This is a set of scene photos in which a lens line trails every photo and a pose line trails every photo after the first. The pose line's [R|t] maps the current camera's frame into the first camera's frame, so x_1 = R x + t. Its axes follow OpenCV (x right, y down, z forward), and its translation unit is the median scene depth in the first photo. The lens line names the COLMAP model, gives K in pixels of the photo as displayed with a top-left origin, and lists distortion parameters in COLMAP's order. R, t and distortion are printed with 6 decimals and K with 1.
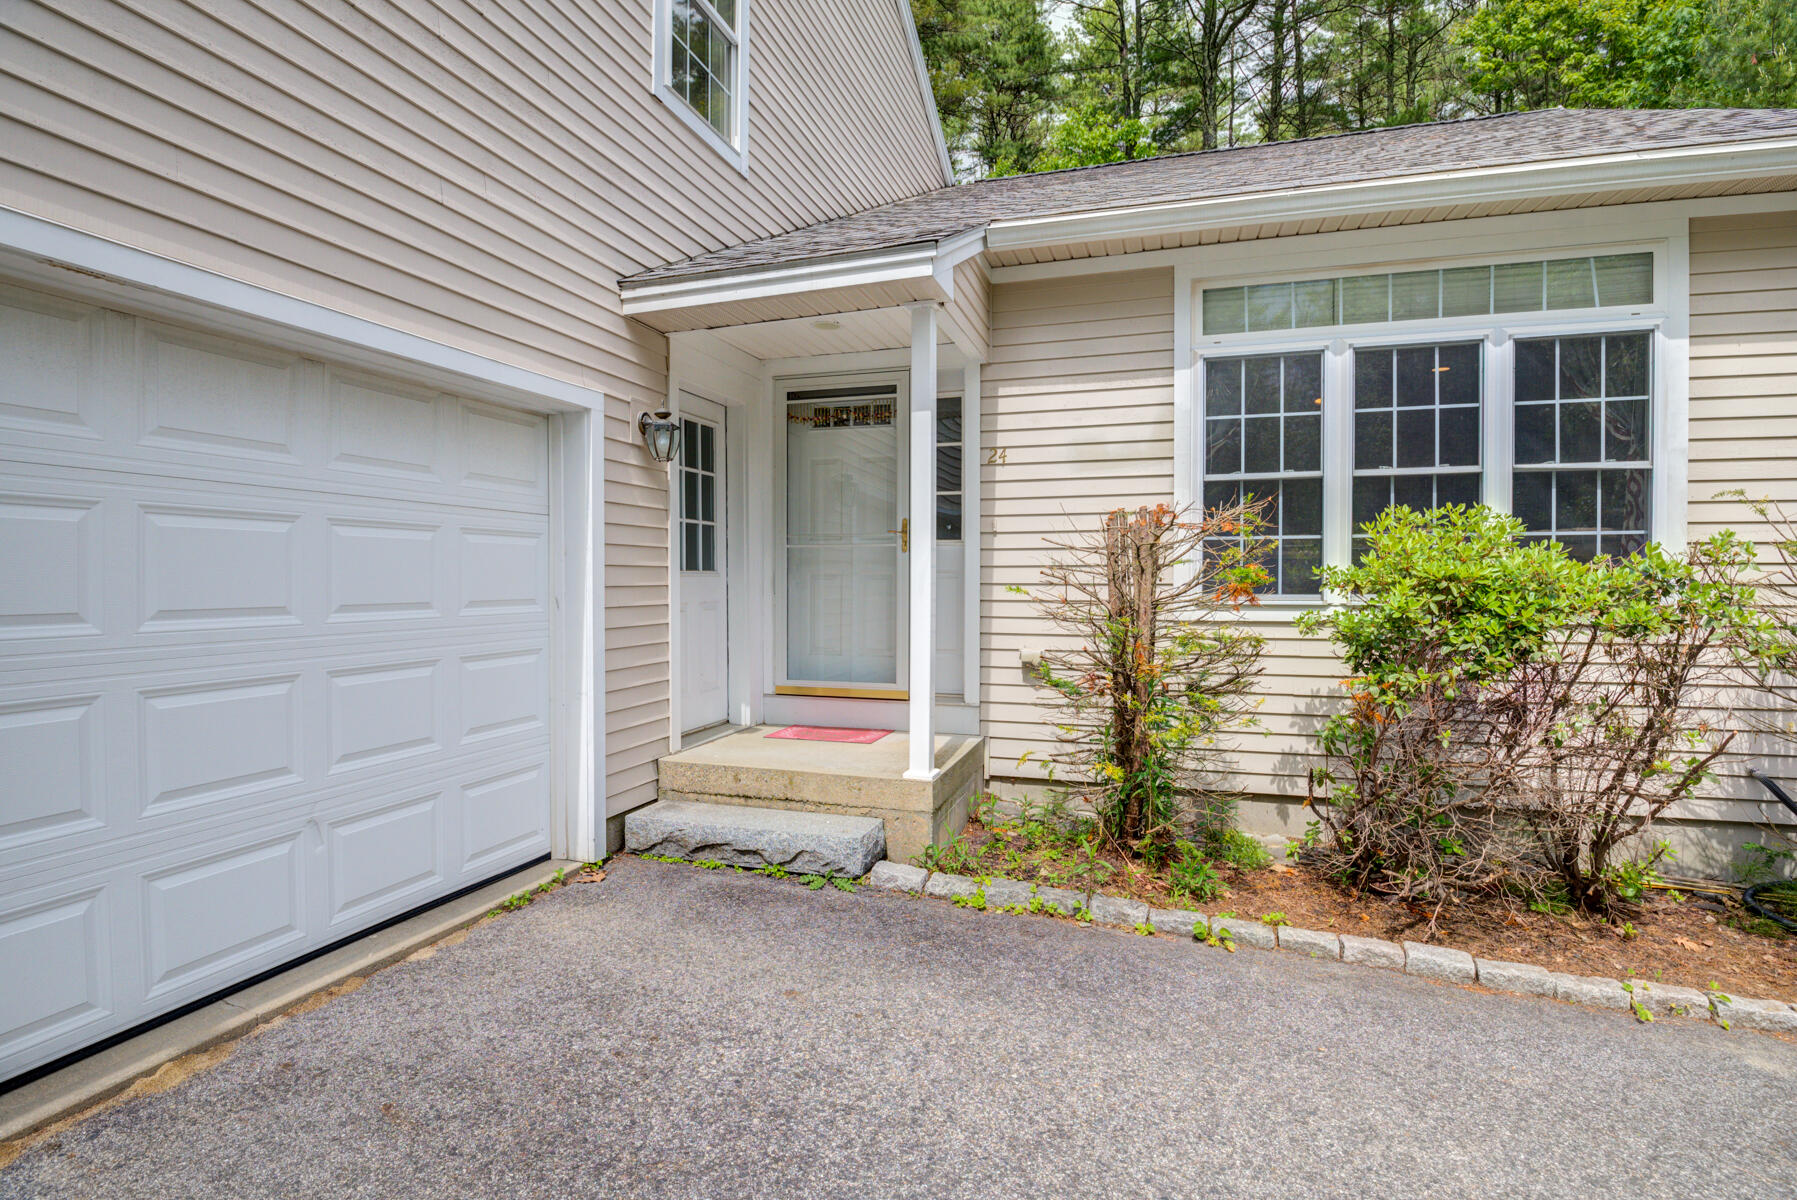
lens RADIAL K [[876.8, 0, 908.0], [0, 876.8, 597.7], [0, 0, 1]] dist [-0.013204, -0.017674]
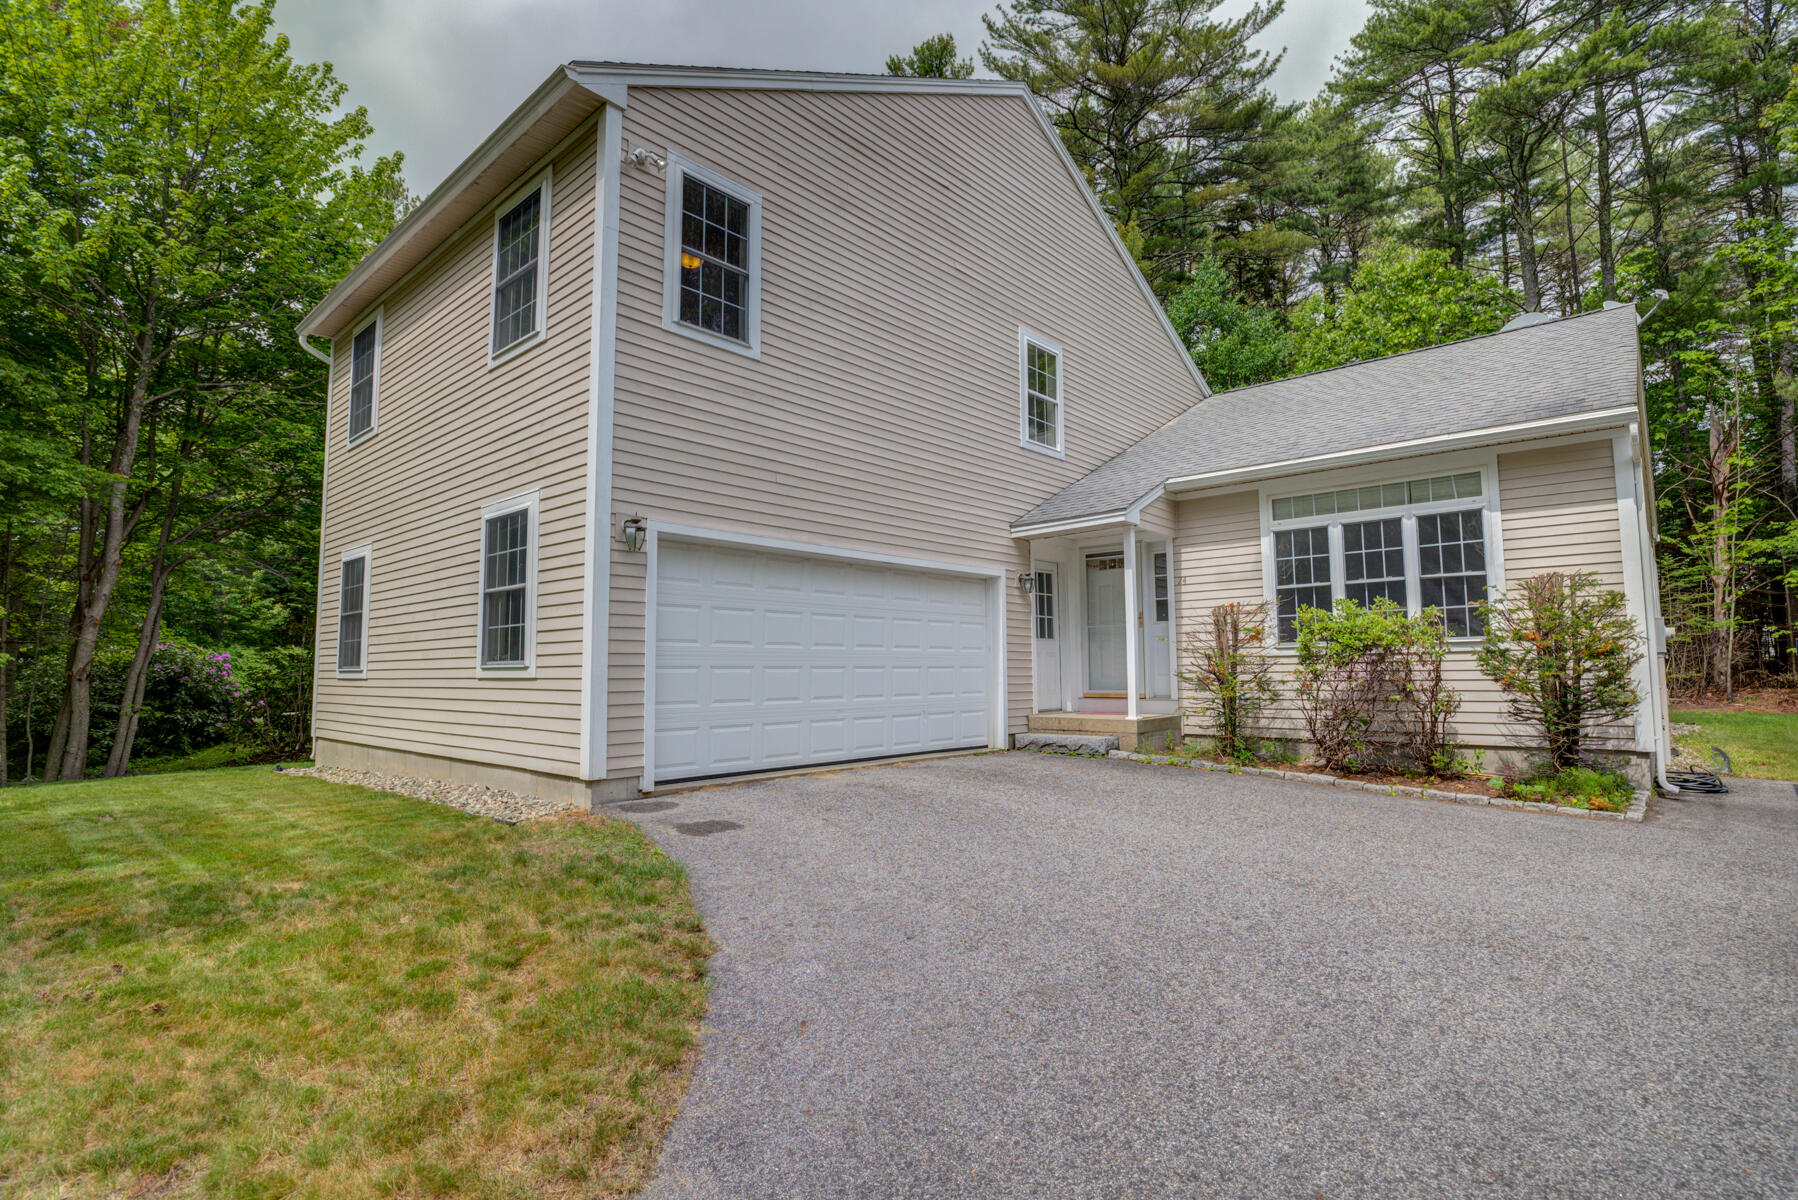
lens RADIAL K [[877.3, 0, 908.5], [0, 877.3, 597.7], [0, 0, 1]] dist [-0.013204, -0.017674]
pose [[0.908404, -0.043487, -0.415826, 0.431059], [0.000579, 0.994706, -0.102760, 0.109100], [0.418093, 0.093107, 0.903620, -1.343387]]
